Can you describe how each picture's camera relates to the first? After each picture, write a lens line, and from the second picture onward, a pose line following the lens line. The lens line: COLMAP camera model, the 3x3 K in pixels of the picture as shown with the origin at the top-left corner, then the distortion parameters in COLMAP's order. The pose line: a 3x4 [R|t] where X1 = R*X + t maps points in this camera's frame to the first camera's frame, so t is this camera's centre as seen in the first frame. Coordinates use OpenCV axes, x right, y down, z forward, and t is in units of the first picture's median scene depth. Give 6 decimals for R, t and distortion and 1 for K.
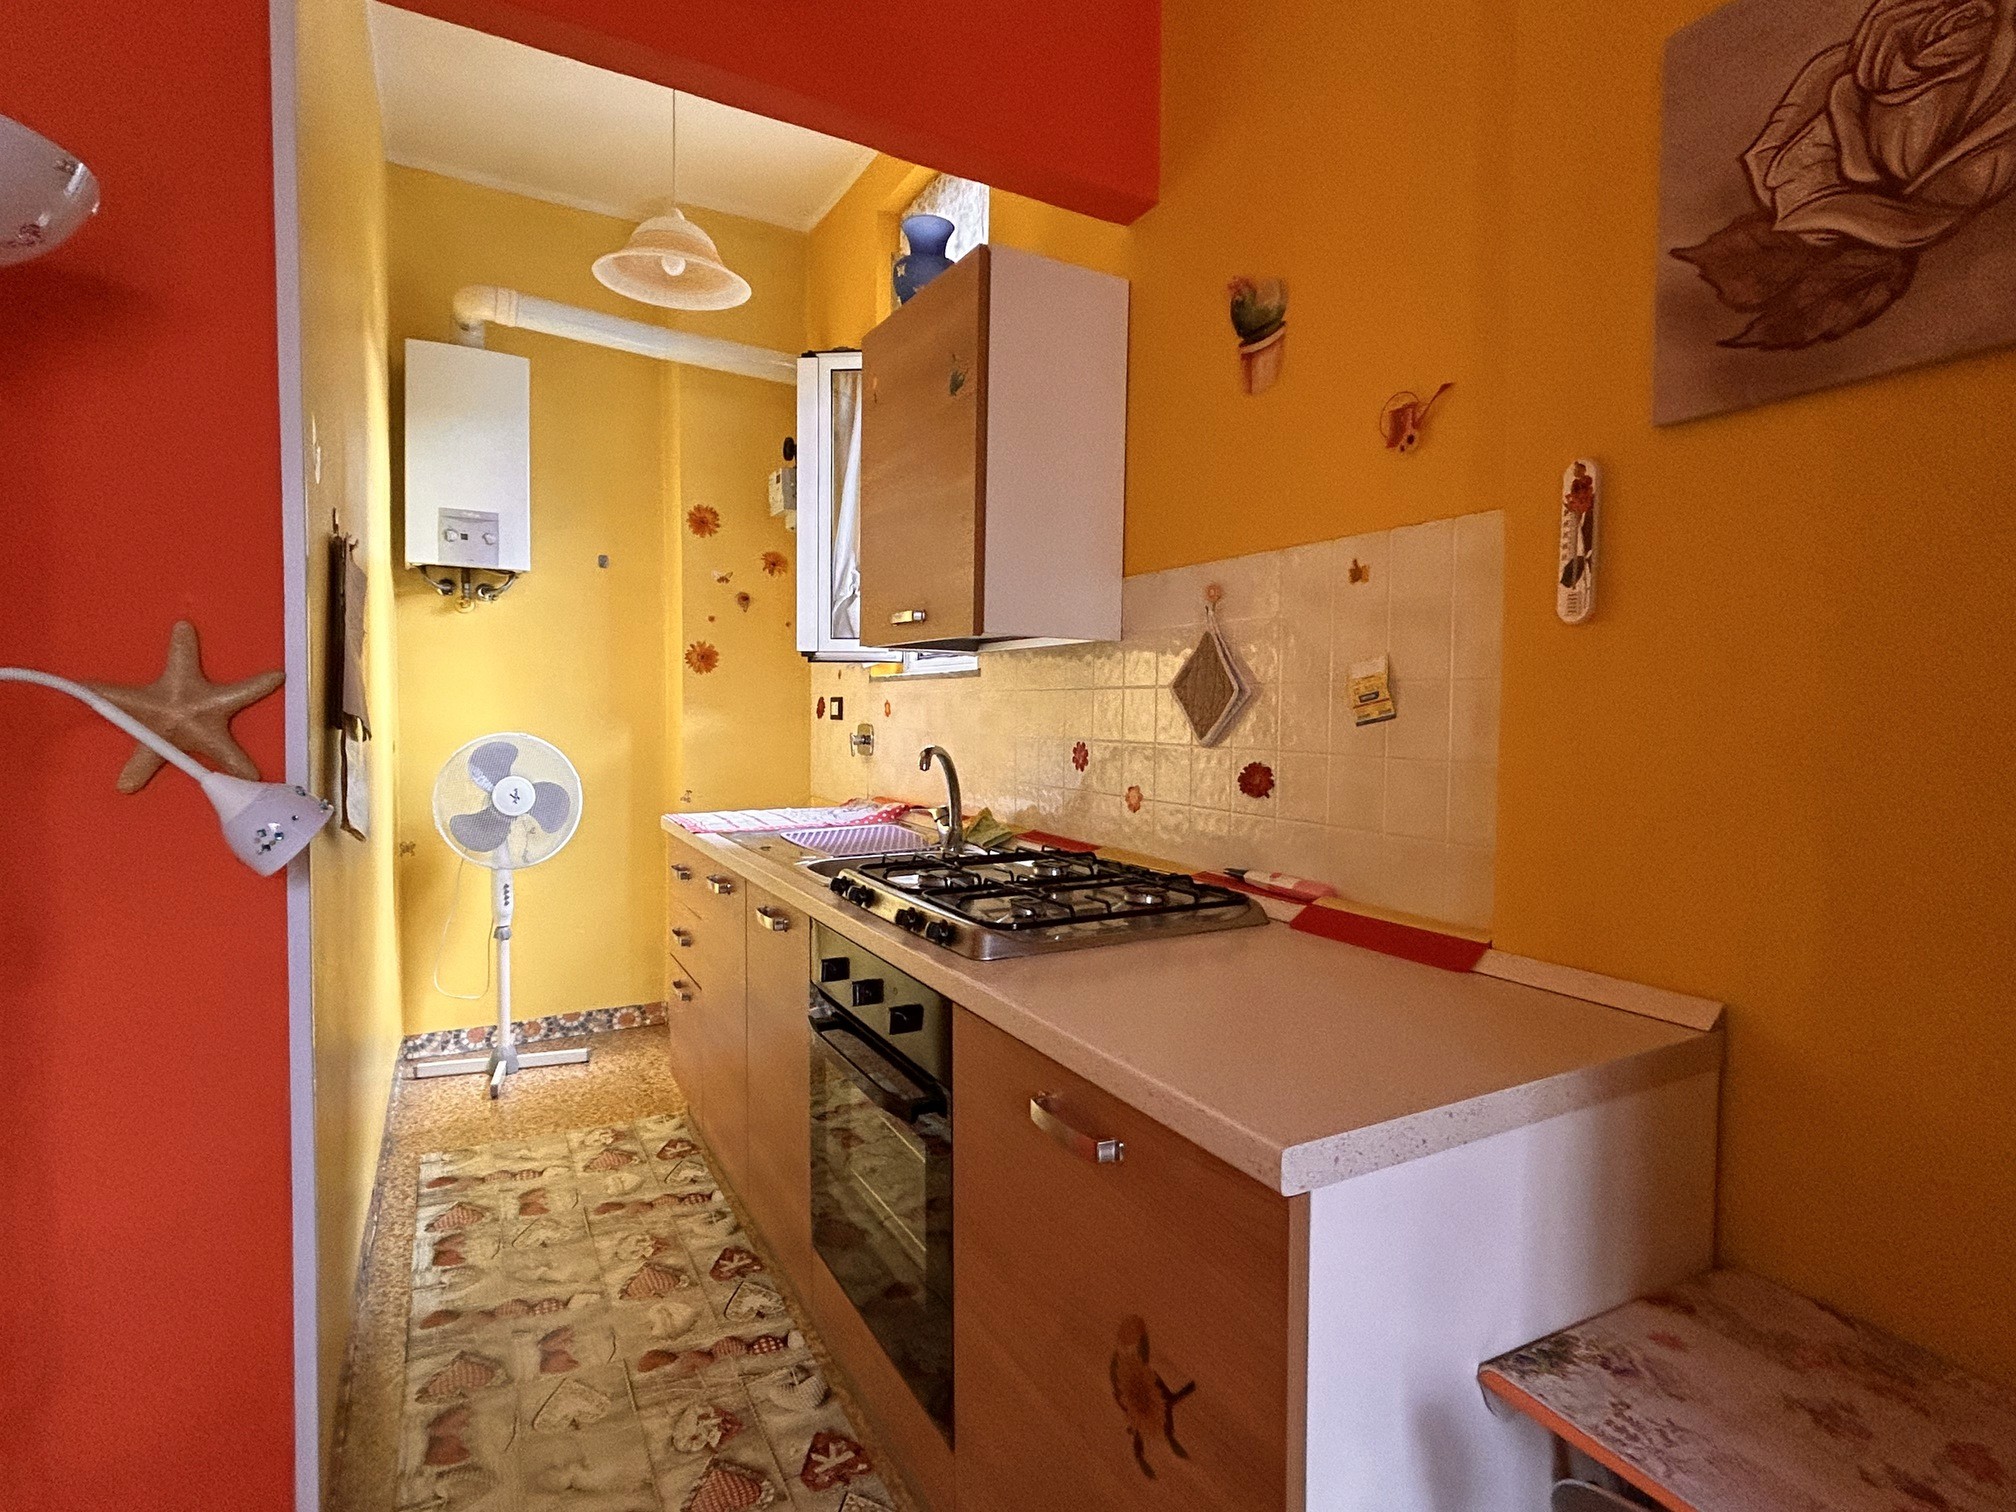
lens RADIAL K [[1045.5, 0, 1005.5], [0, 1045.5, 745.0], [0, 0, 1]] dist [0.002667, 0.000175]
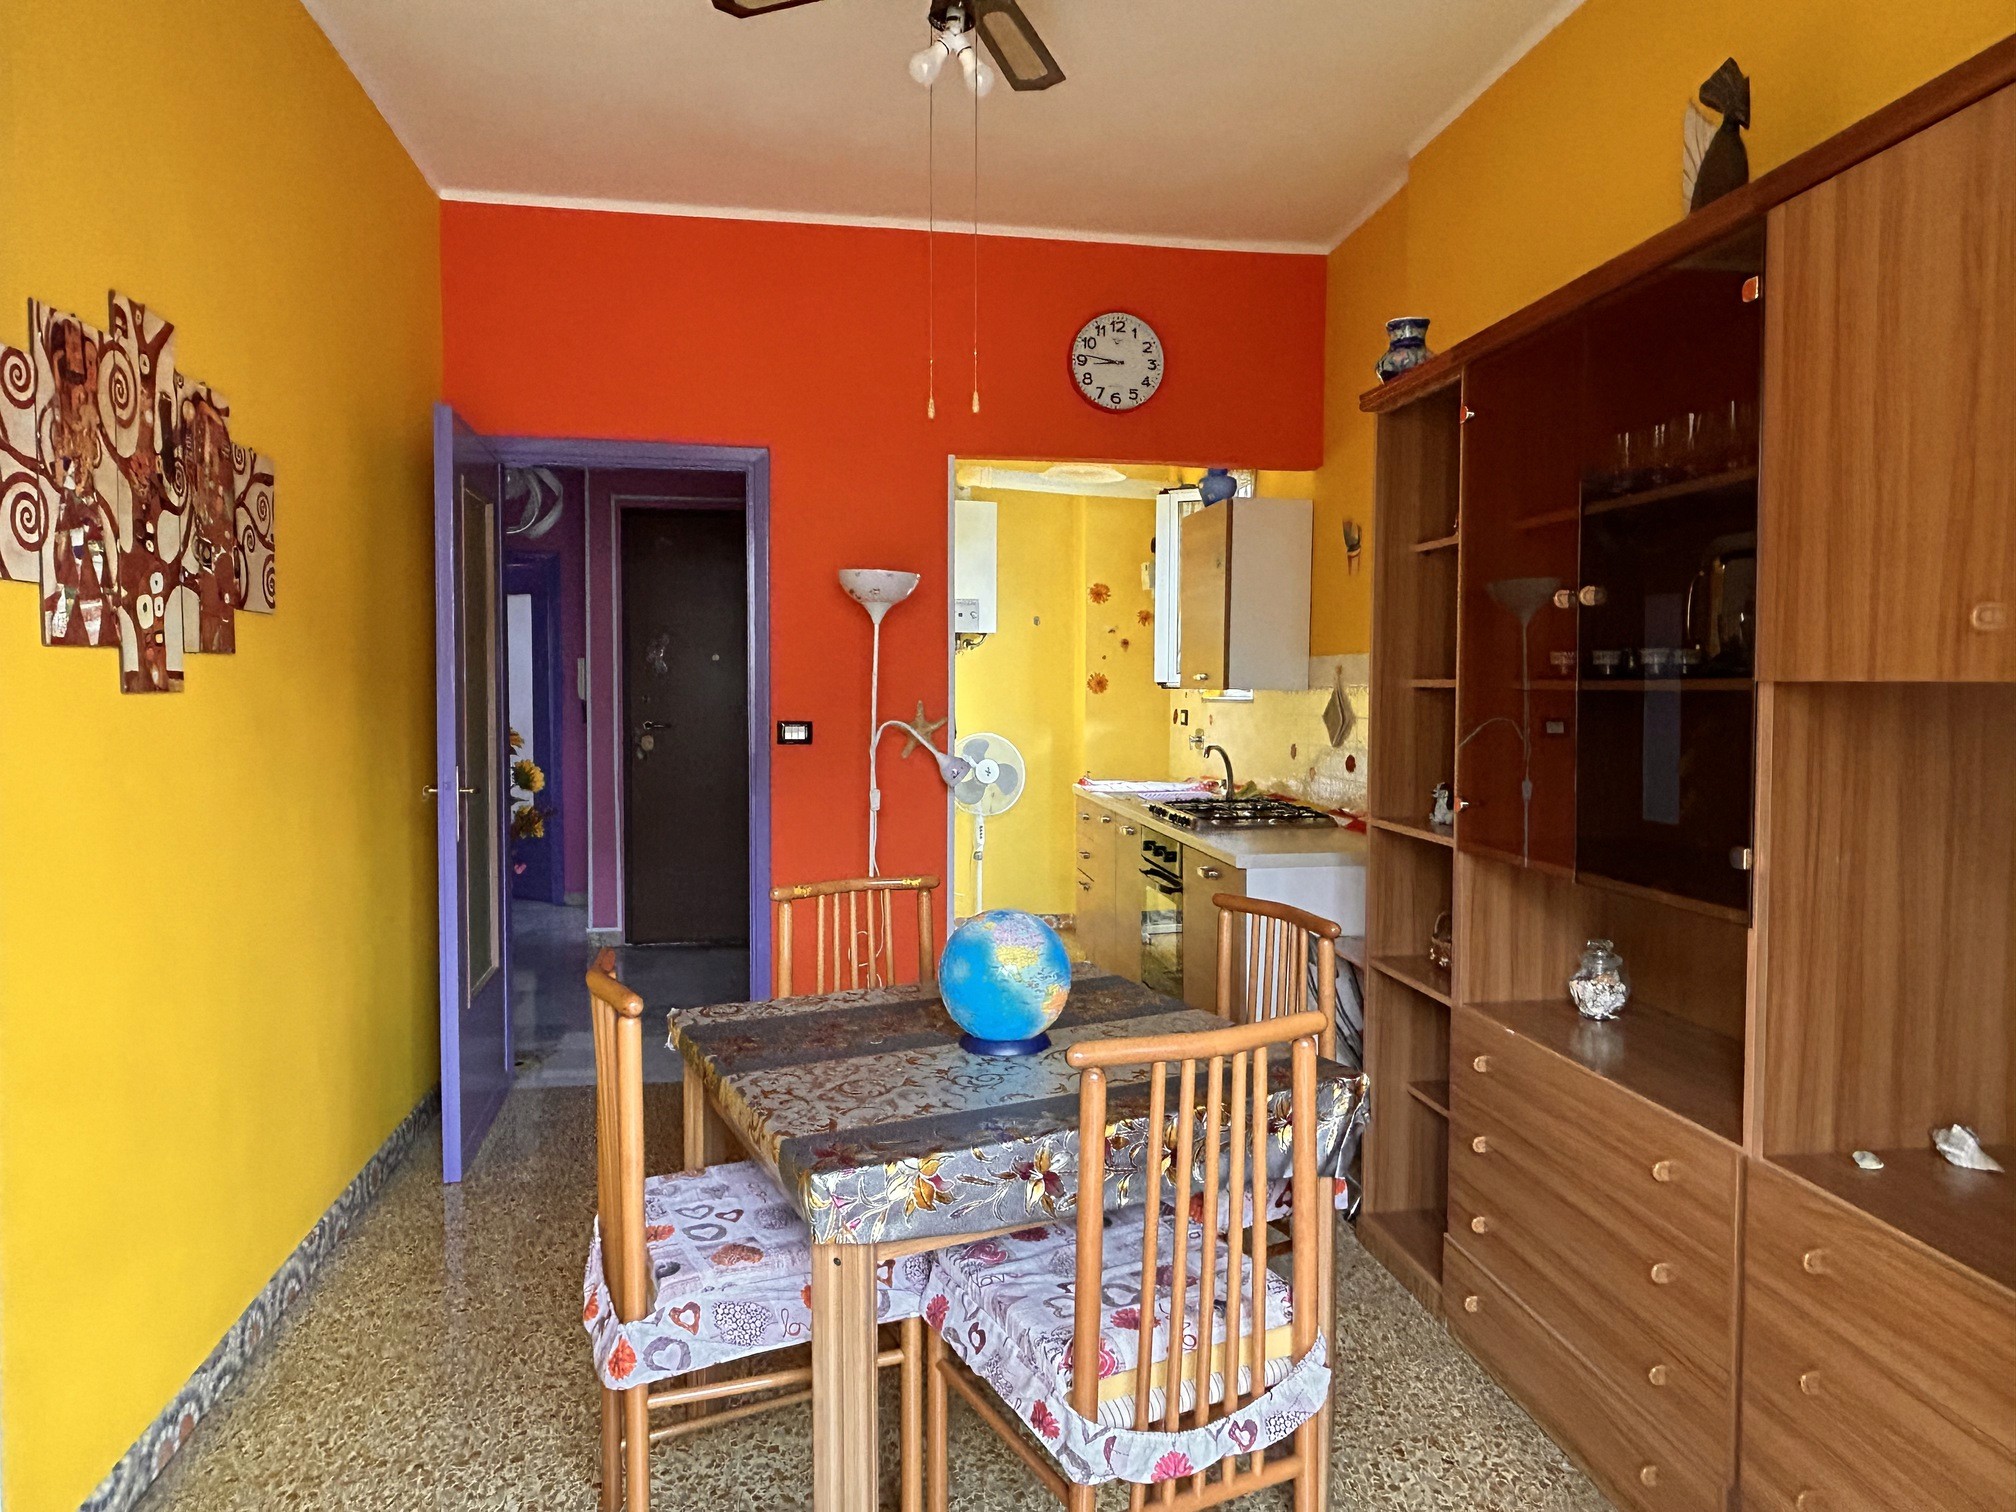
lens RADIAL K [[1236.1, 0, 1007.1], [0, 1236.1, 751.3], [0, 0, 1]] dist [0.000759, 0.000035]
pose [[0.934963, 0.012300, -0.354532, 0.251909], [-0.007915, 0.999873, 0.013817, -0.010210], [0.354657, -0.010112, 0.934942, -0.814773]]
